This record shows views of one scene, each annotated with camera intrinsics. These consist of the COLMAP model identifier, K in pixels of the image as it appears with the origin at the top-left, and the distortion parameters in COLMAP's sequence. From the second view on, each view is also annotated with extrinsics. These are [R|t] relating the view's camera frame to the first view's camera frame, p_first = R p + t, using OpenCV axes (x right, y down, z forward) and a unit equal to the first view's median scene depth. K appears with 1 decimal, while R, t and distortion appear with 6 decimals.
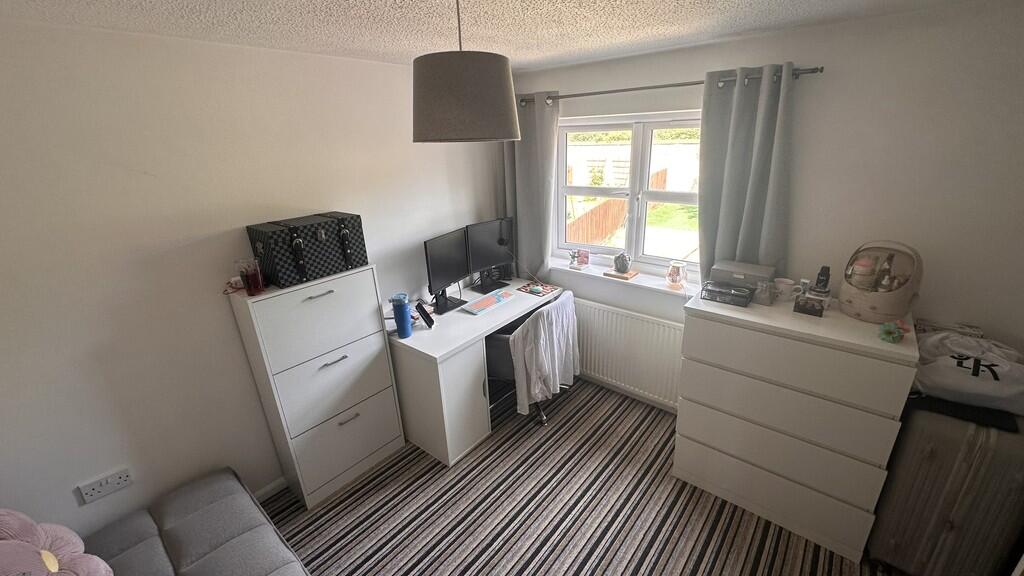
lens RADIAL K [[407.1, 0, 513.9], [0, 407.1, 287.7], [0, 0, 1]] dist [0.000362, -0.000094]
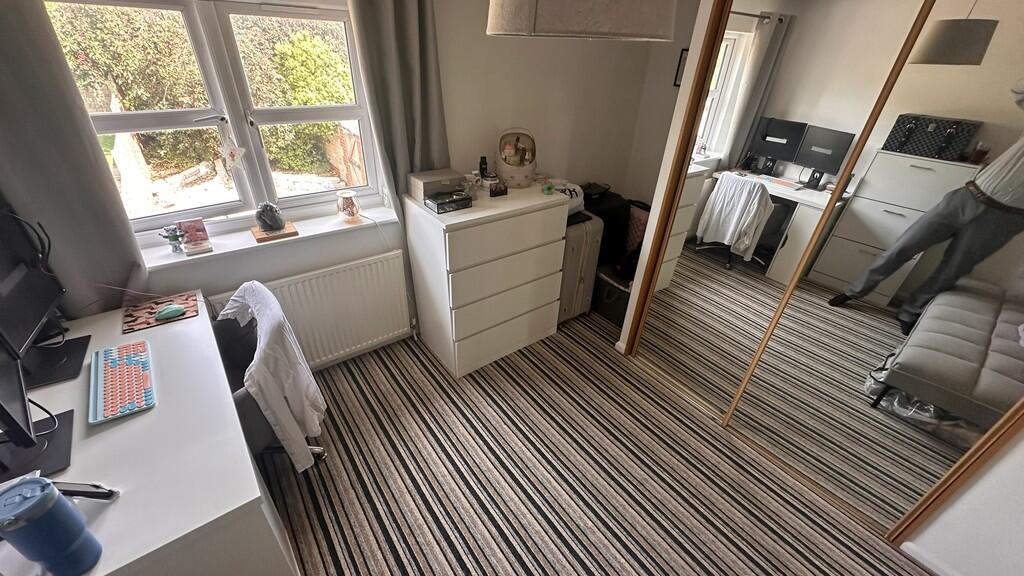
lens RADIAL K [[407.1, 0, 511.8], [0, 407.1, 290.7], [0, 0, 1]] dist [0.000362, -0.000094]
pose [[0.219335, -0.477452, 0.850842, -0.405487], [0.284414, 0.865490, 0.412354, -0.156706], [-0.933274, 0.151548, 0.325626, 0.482243]]
